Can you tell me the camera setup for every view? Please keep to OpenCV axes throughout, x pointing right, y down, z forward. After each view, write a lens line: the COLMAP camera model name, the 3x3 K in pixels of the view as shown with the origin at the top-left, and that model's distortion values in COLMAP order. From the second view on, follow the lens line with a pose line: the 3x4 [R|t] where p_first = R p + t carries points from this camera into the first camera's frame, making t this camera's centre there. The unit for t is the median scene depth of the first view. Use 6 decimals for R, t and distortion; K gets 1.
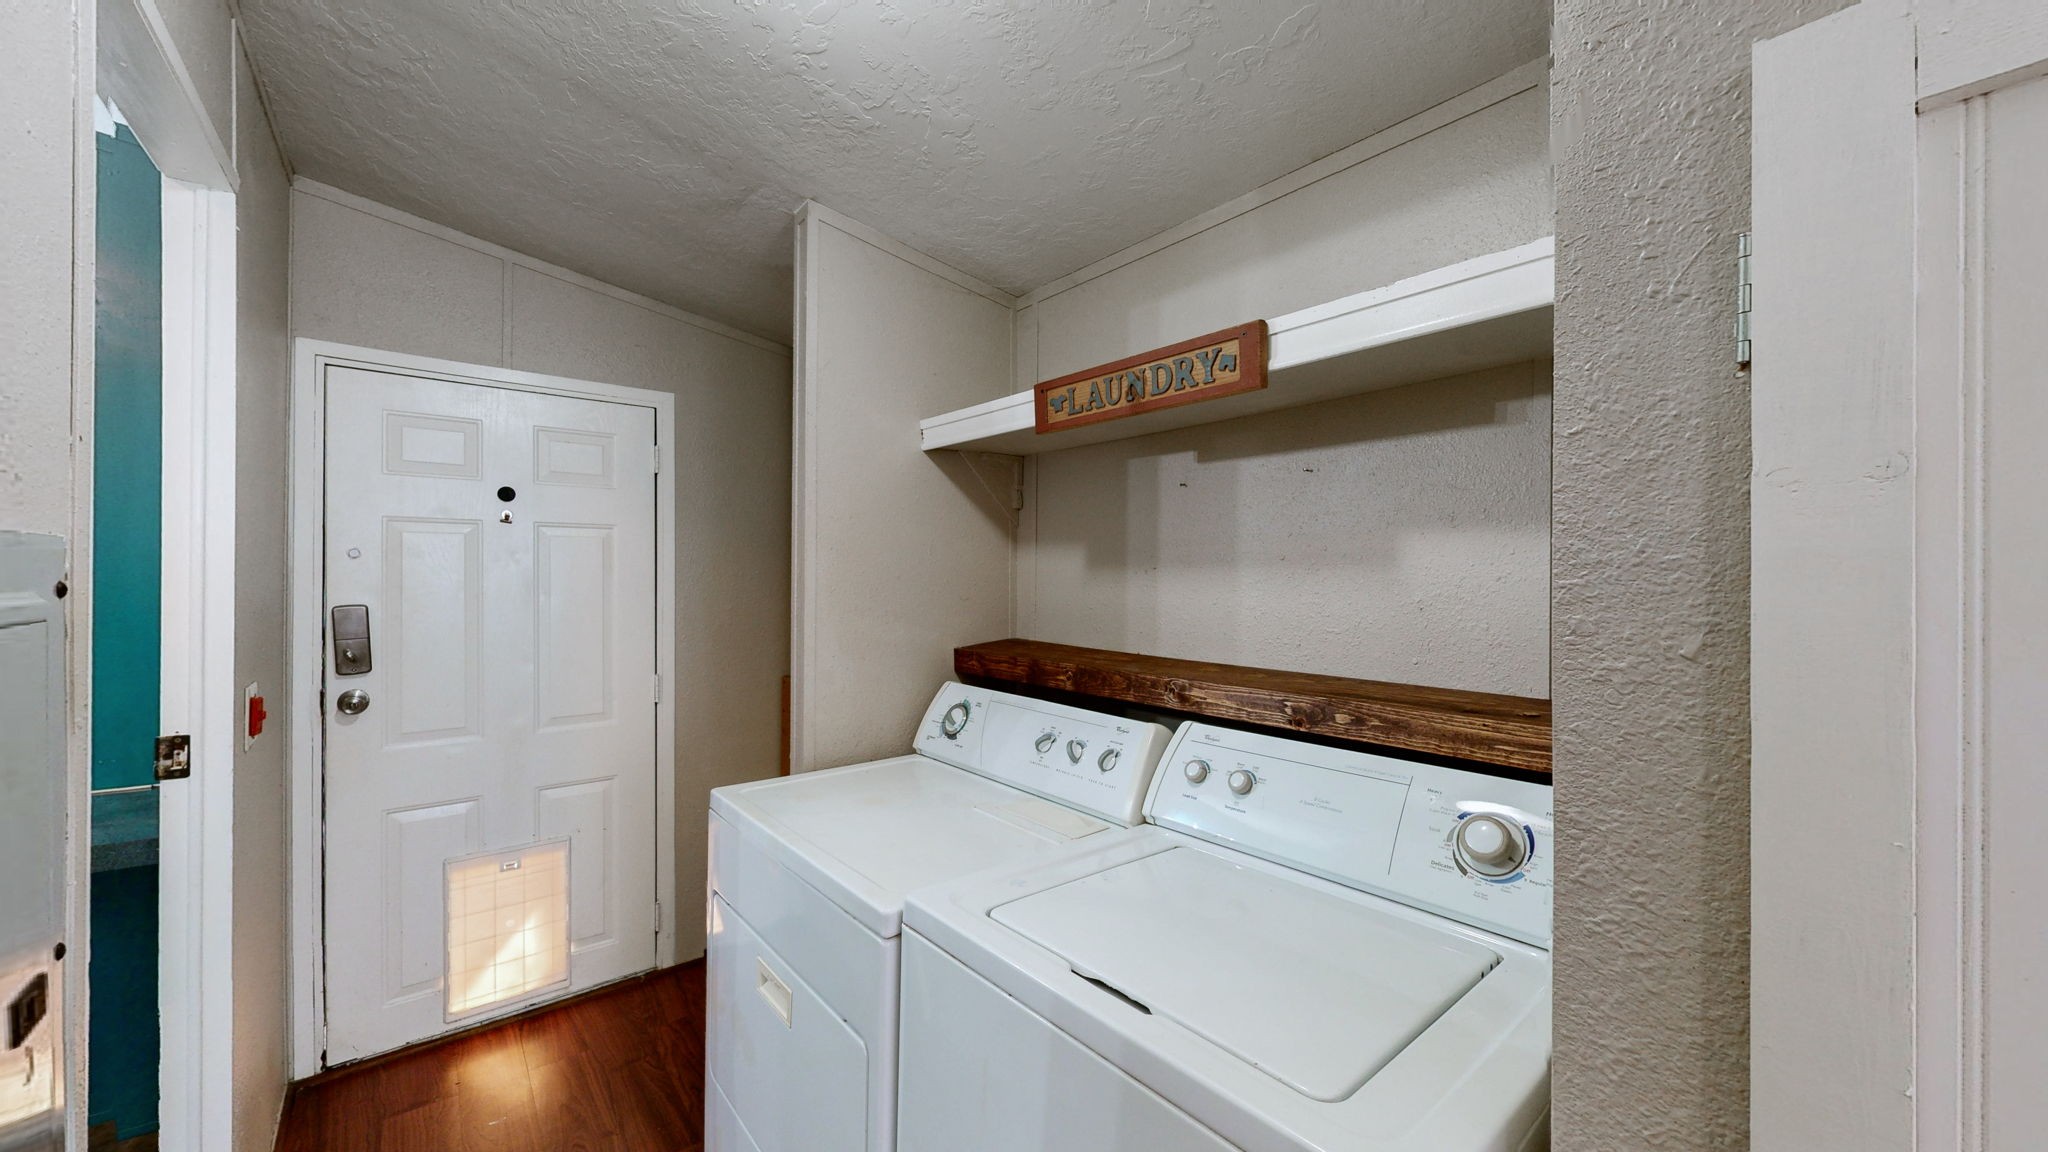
lens RADIAL K [[749.2, 0, 1017.1], [0, 749.2, 574.2], [0, 0, 1]] dist [0.000445, -0.000455]
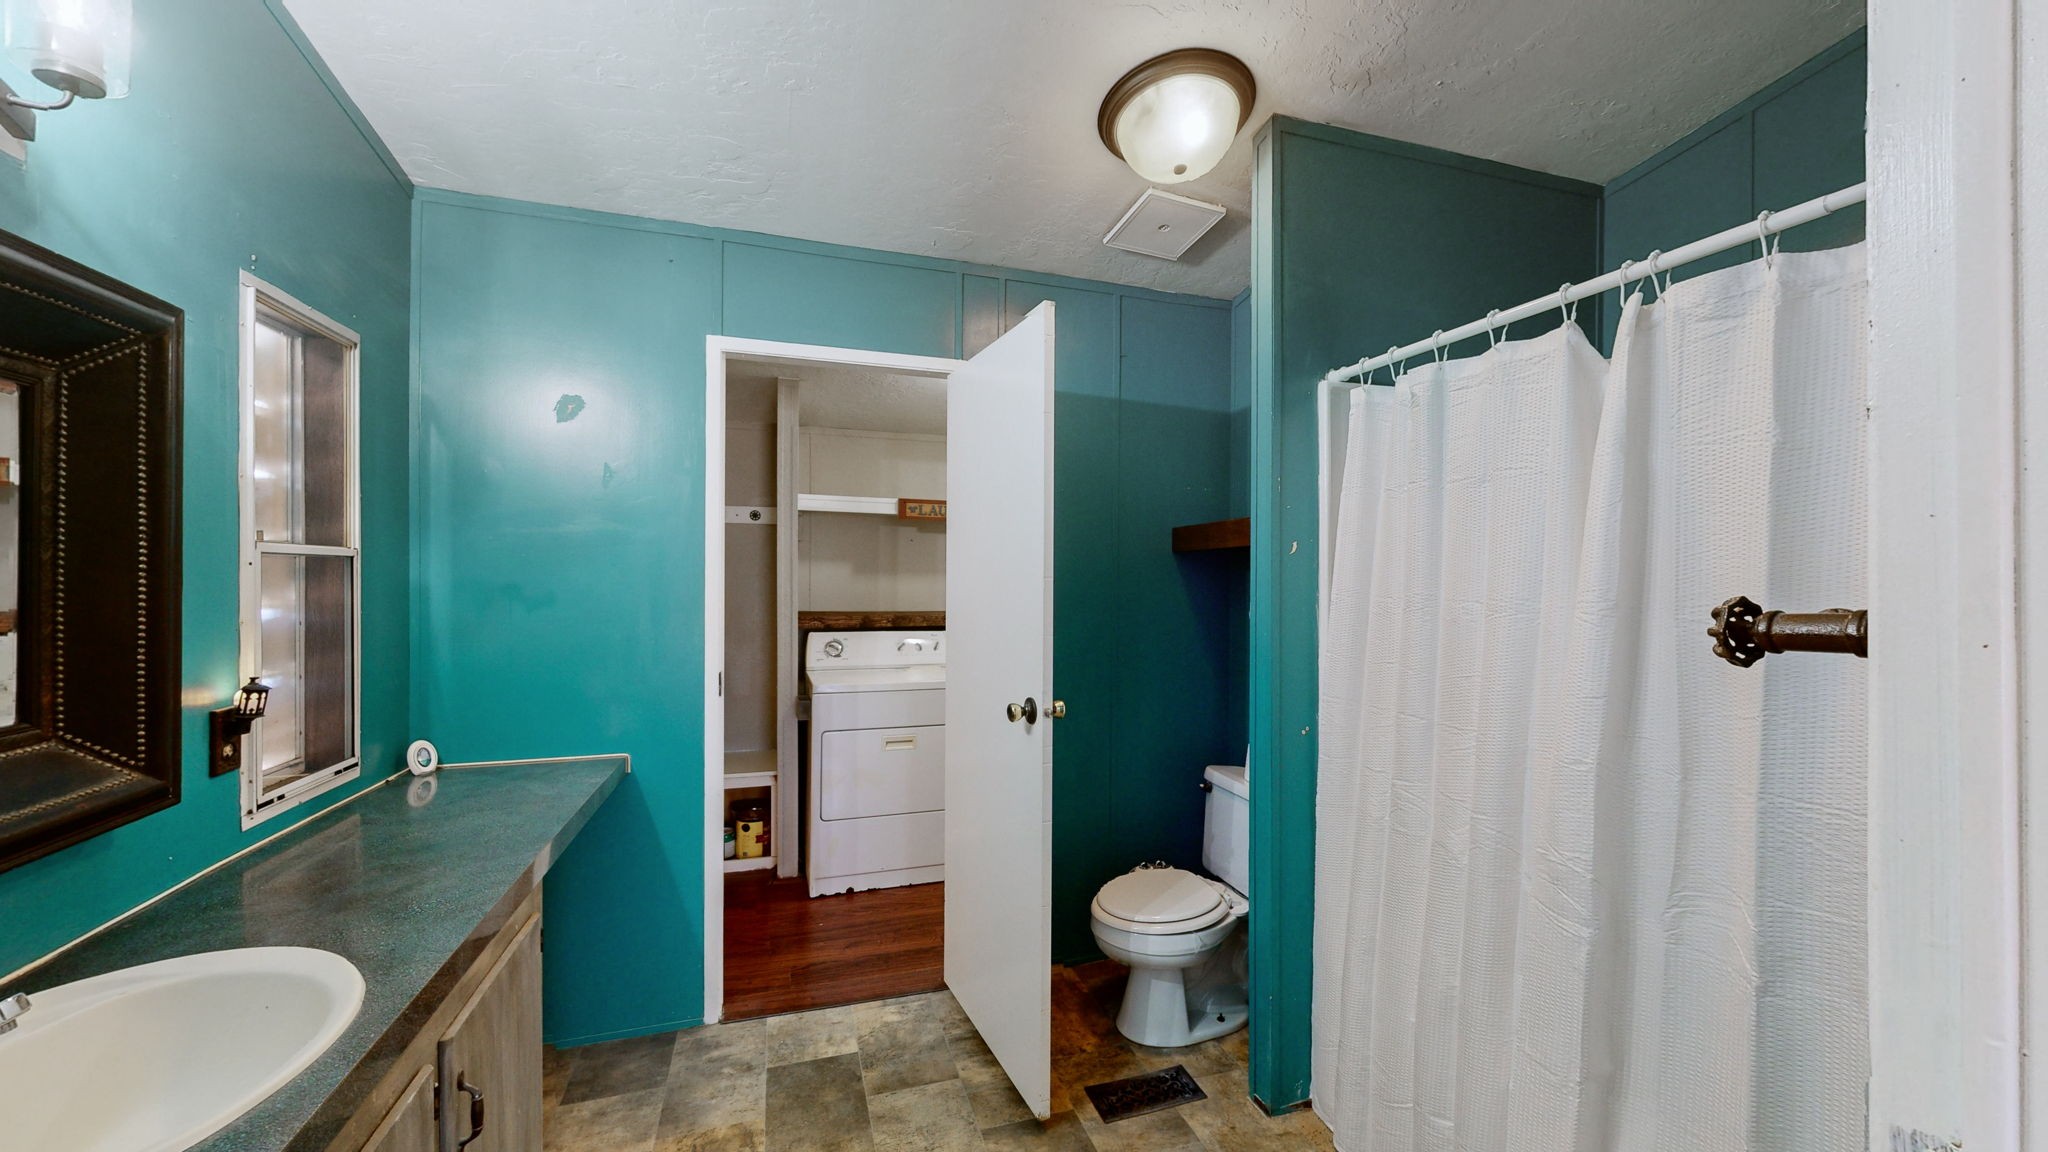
lens RADIAL K [[749.2, 0, 1033.4], [0, 749.2, 581.1], [0, 0, 1]] dist [0.000445, -0.000455]
pose [[0.336459, -0.007644, 0.941667, -2.193902], [-0.004922, 0.999939, 0.009876, -0.012700], [-0.941685, -0.007958, 0.336401, -0.229315]]
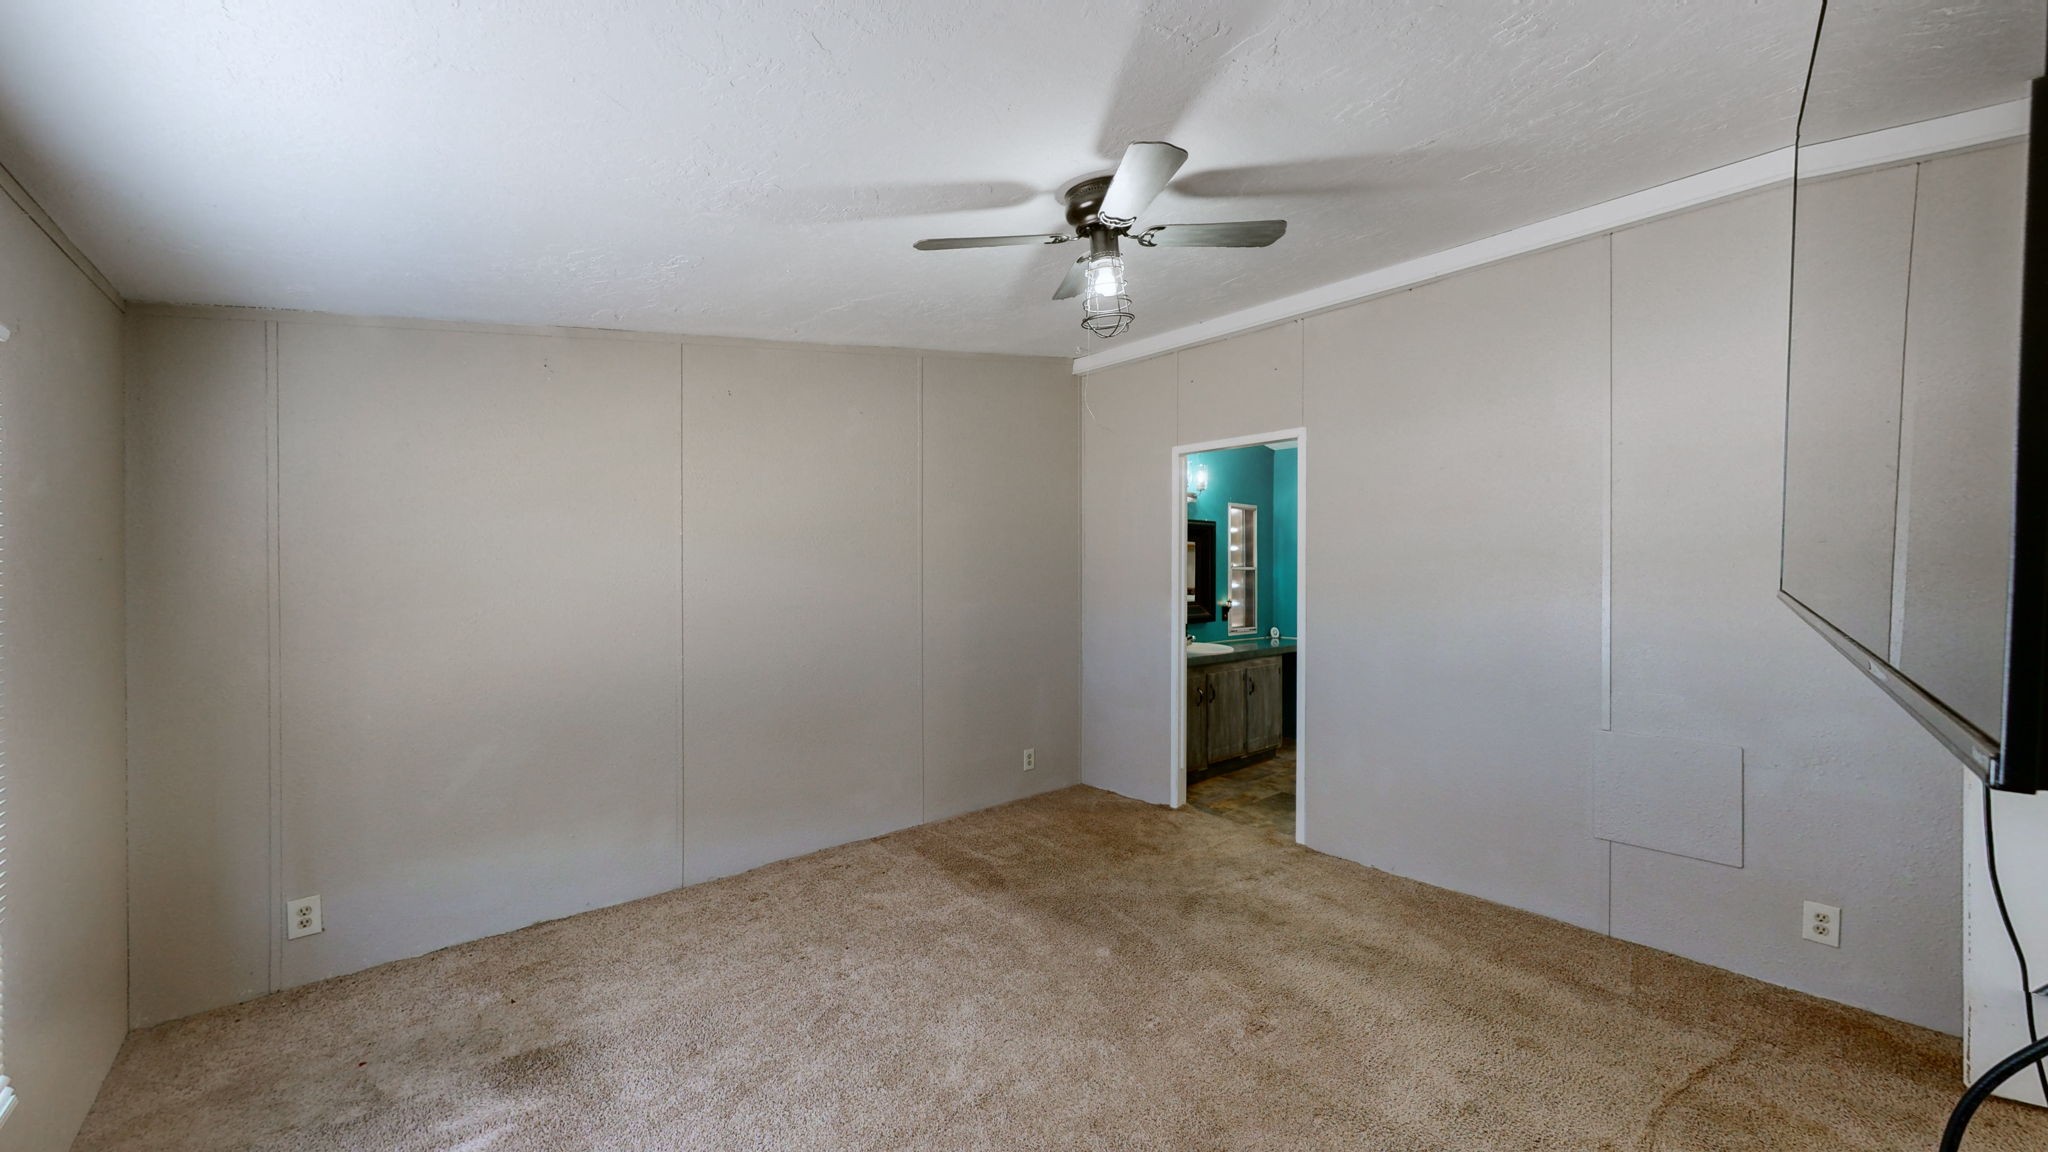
lens RADIAL K [[749.2, 0, 1034.5], [0, 749.2, 577.2], [0, 0, 1]] dist [0.000445, -0.000455]
pose [[0.998058, -0.009343, 0.061582, -2.904560], [0.009121, 0.999951, 0.003883, -0.021706], [-0.061615, -0.003314, 0.998094, -2.845959]]
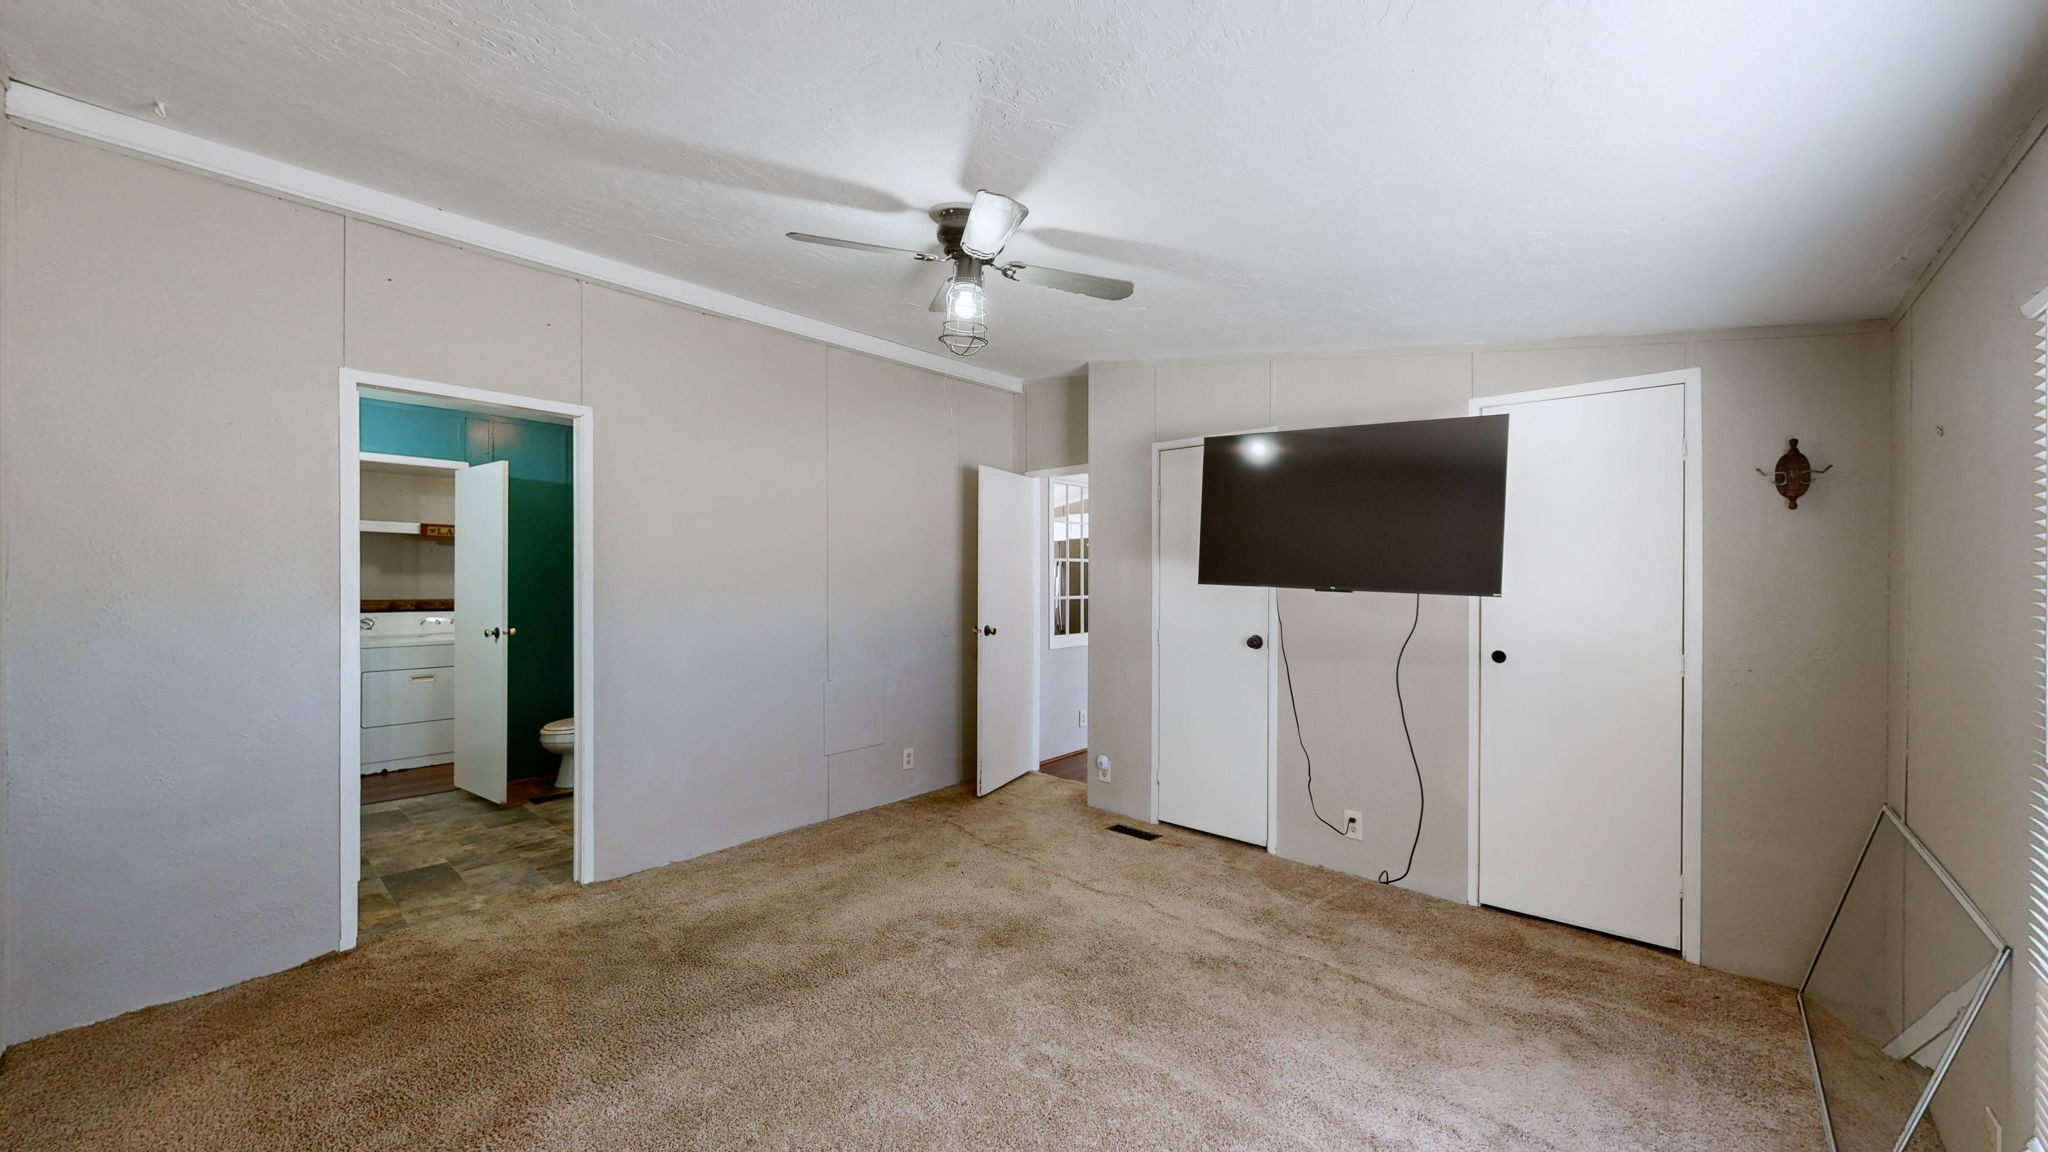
lens RADIAL K [[749.2, 0, 1014.4], [0, 749.2, 572.2], [0, 0, 1]] dist [0.000445, -0.000455]
pose [[-0.155681, 0.000728, 0.987807, -4.180229], [-0.000244, 1.000000, -0.000775, -0.013913], [-0.987807, -0.000361, -0.155681, -1.327489]]
